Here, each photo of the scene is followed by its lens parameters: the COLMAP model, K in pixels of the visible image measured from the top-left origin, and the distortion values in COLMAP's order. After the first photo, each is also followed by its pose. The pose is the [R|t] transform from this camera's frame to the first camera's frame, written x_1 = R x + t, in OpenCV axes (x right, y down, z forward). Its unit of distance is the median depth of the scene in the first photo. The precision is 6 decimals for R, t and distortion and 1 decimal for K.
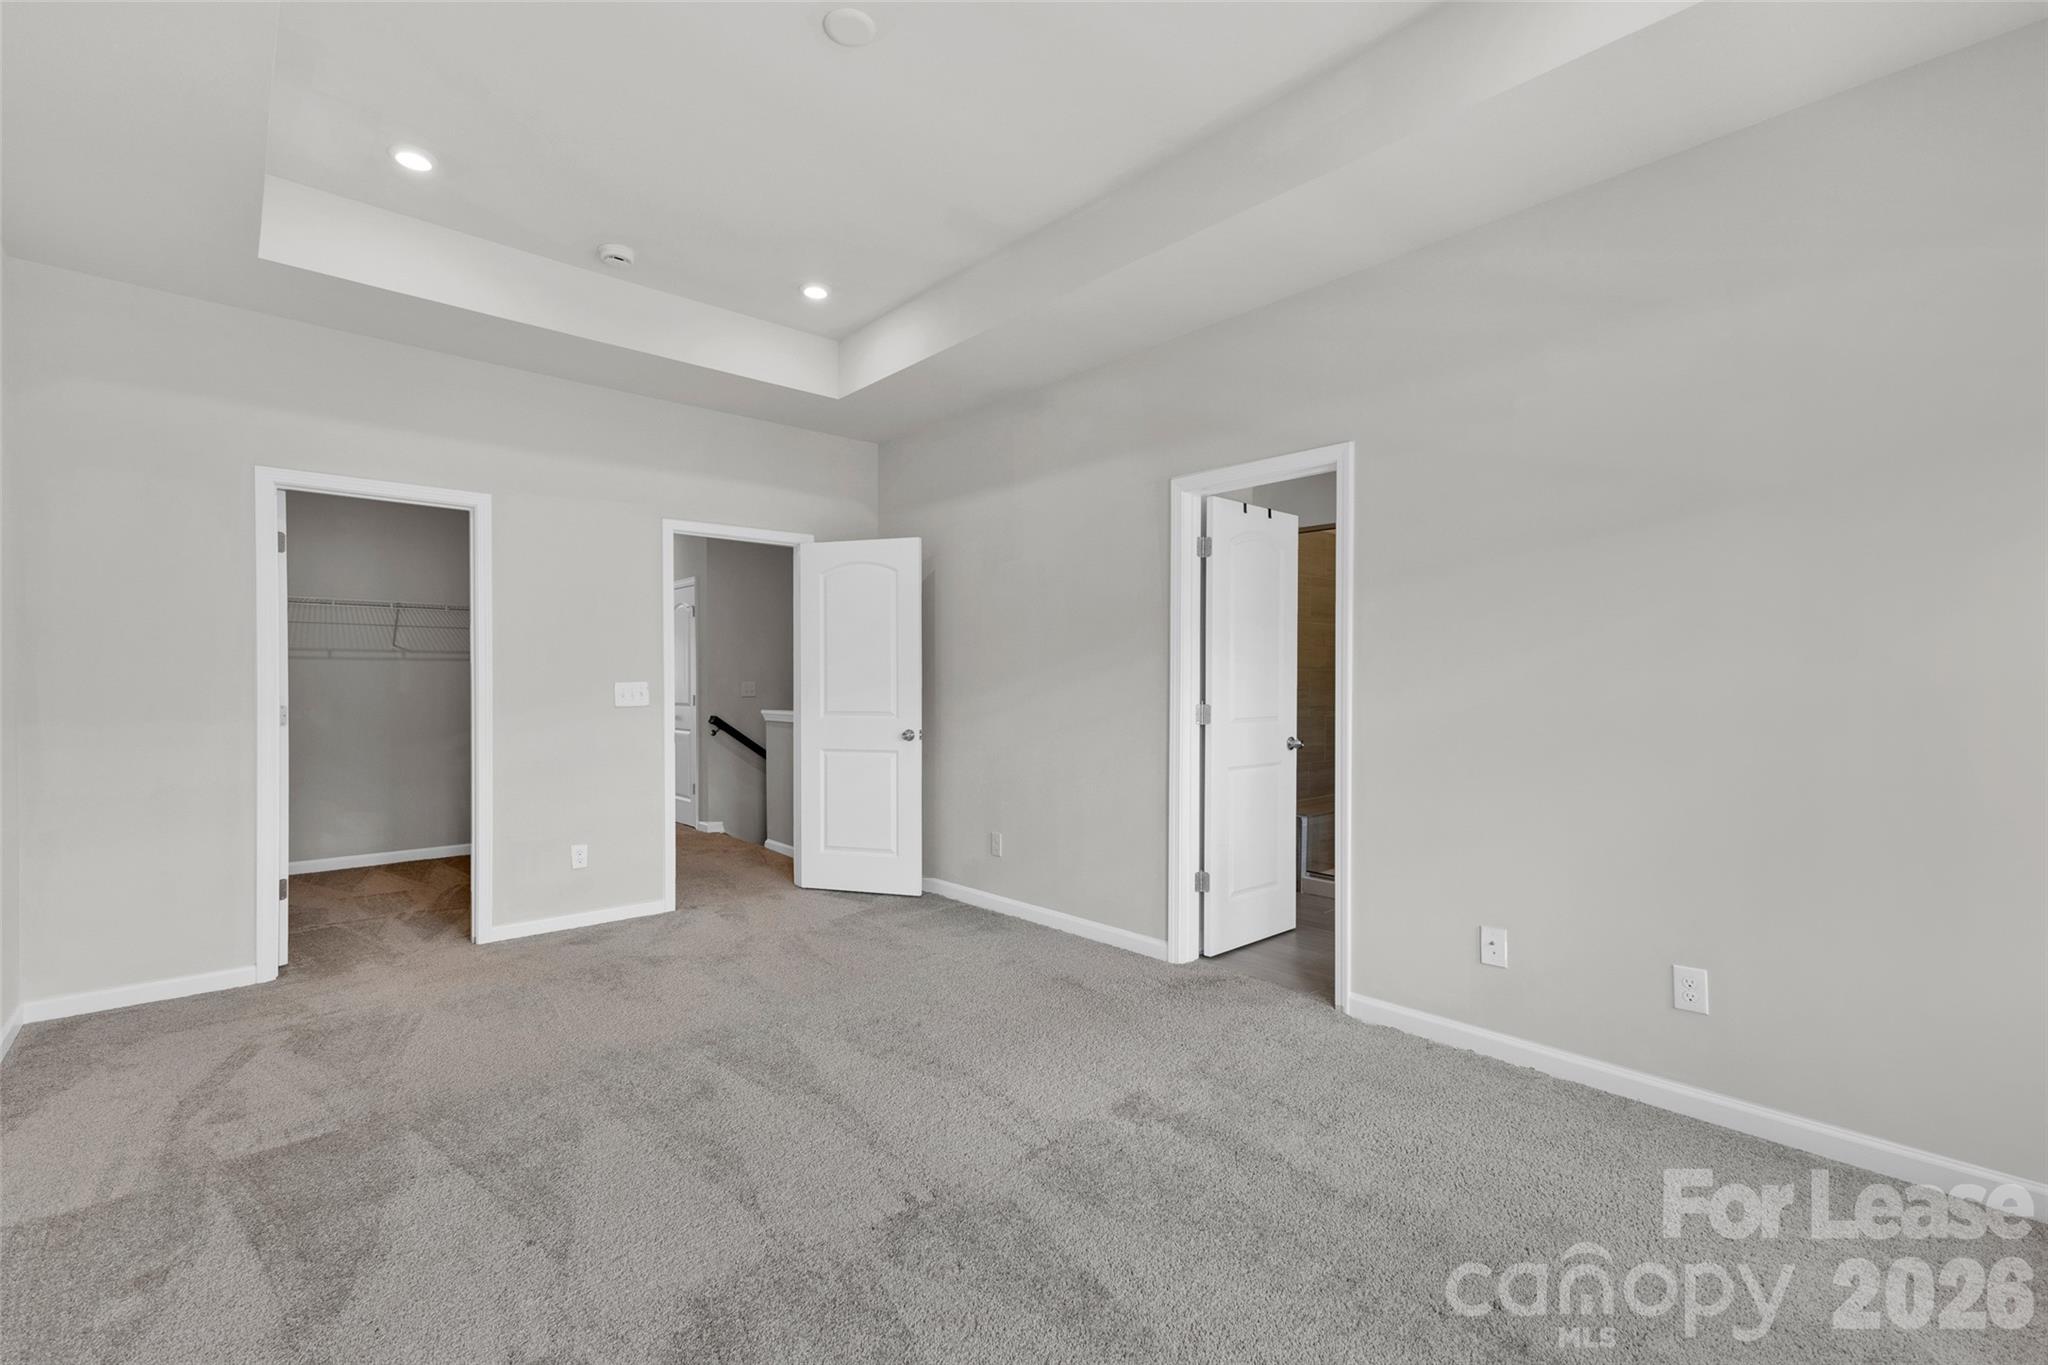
lens RADIAL K [[884.6, 0, 1021.9], [0, 884.6, 687.1], [0, 0, 1]] dist [0.010988, -0.000210]
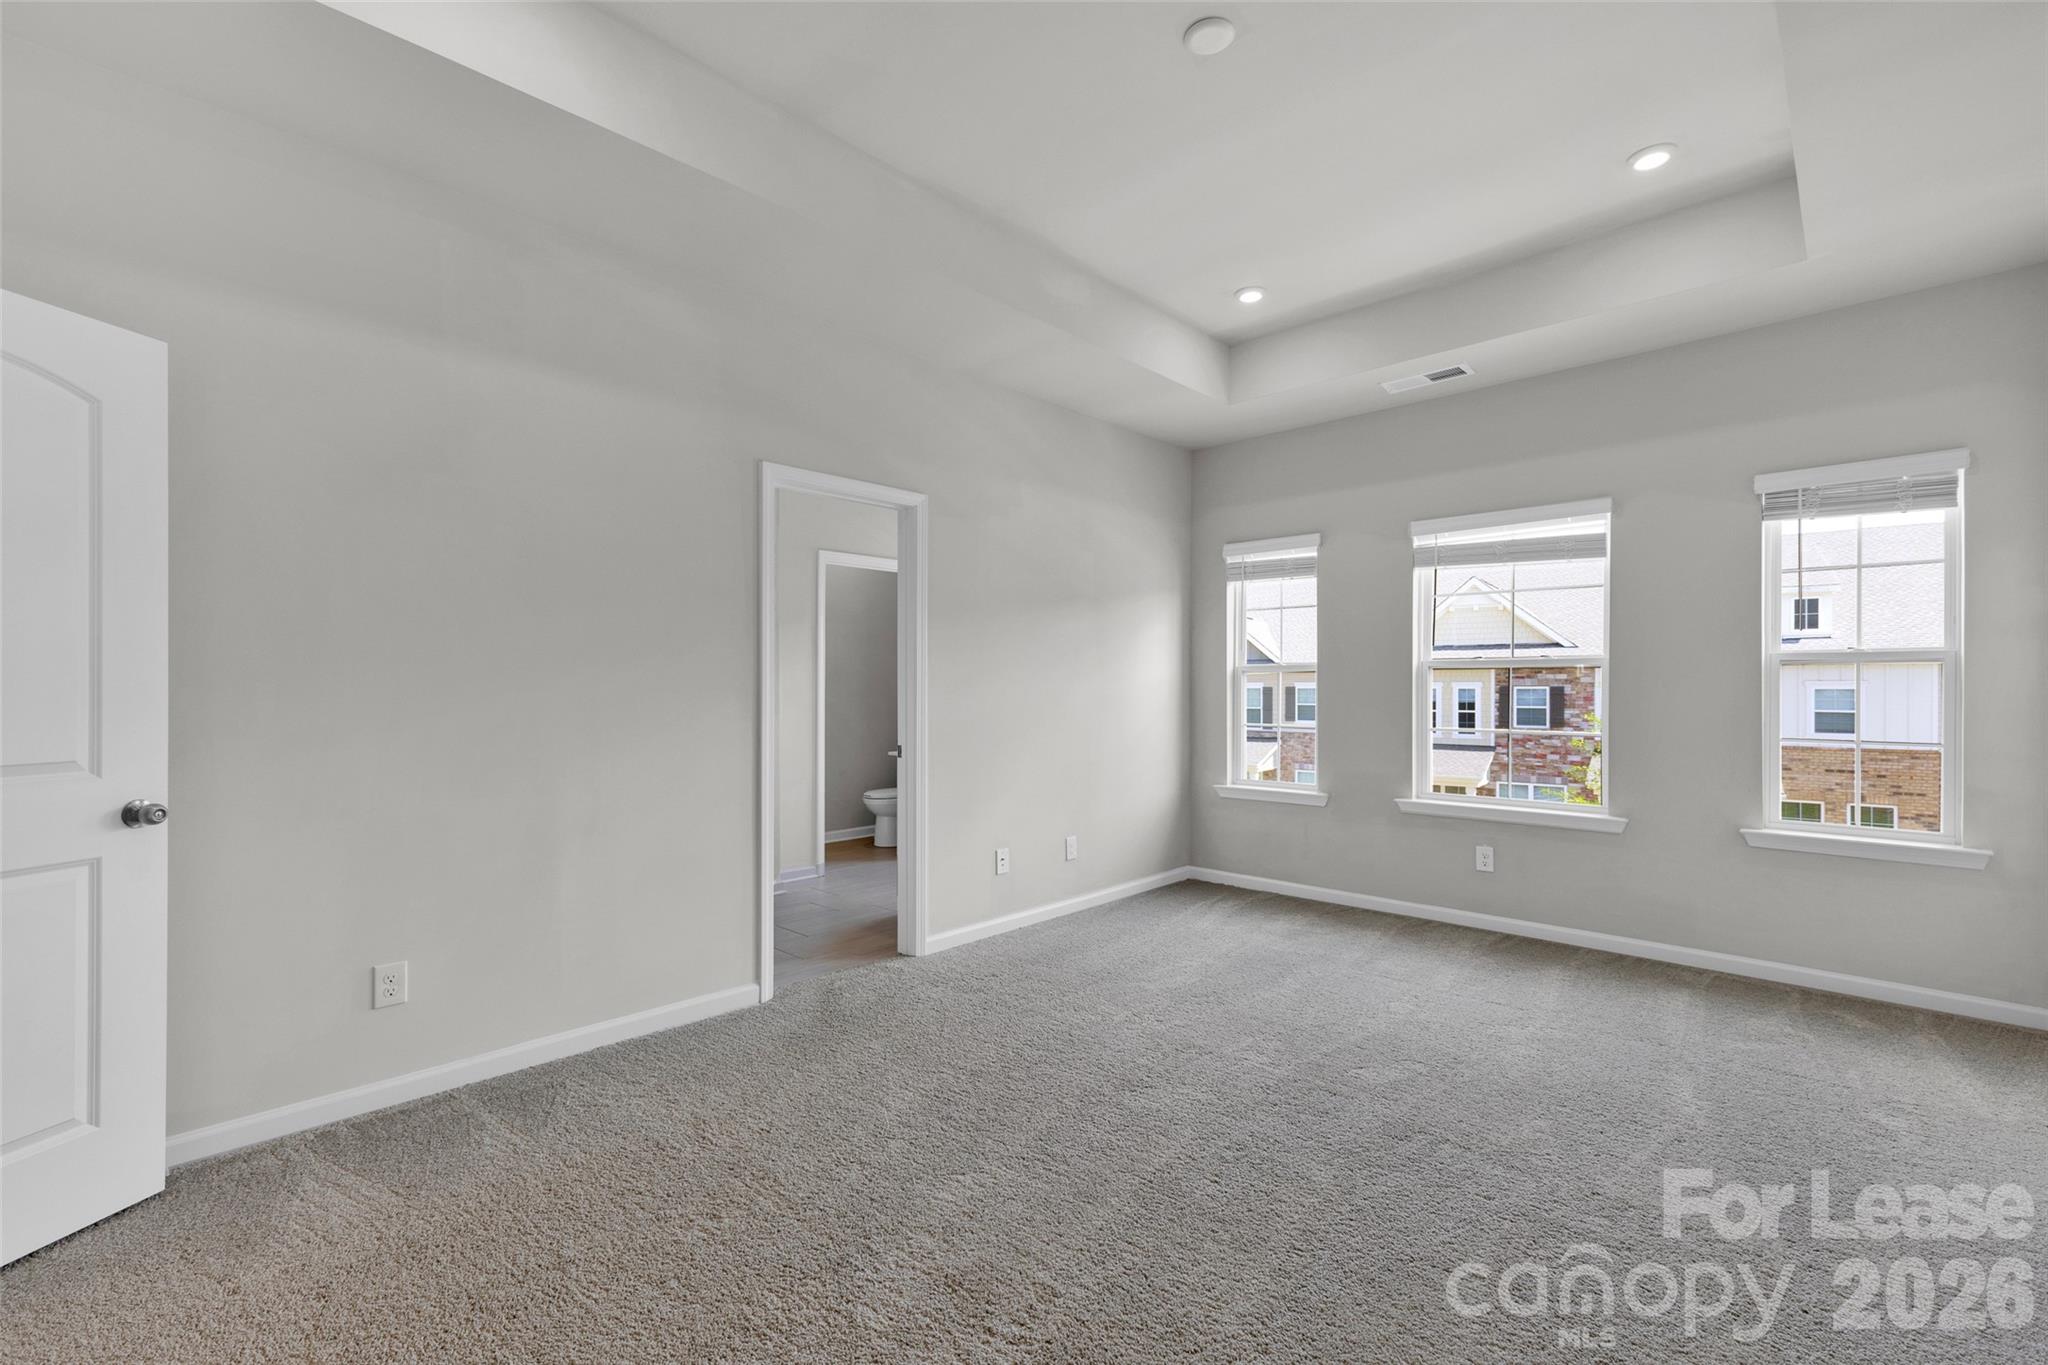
lens RADIAL K [[884.6, 0, 1021.9], [0, 884.6, 687.1], [0, 0, 1]] dist [0.010988, -0.000210]
pose [[-0.071066, -0.001502, 0.997470, -0.571177], [0.001320, 0.999998, 0.001600, -0.004487], [-0.997471, 0.001430, -0.071064, 0.622455]]
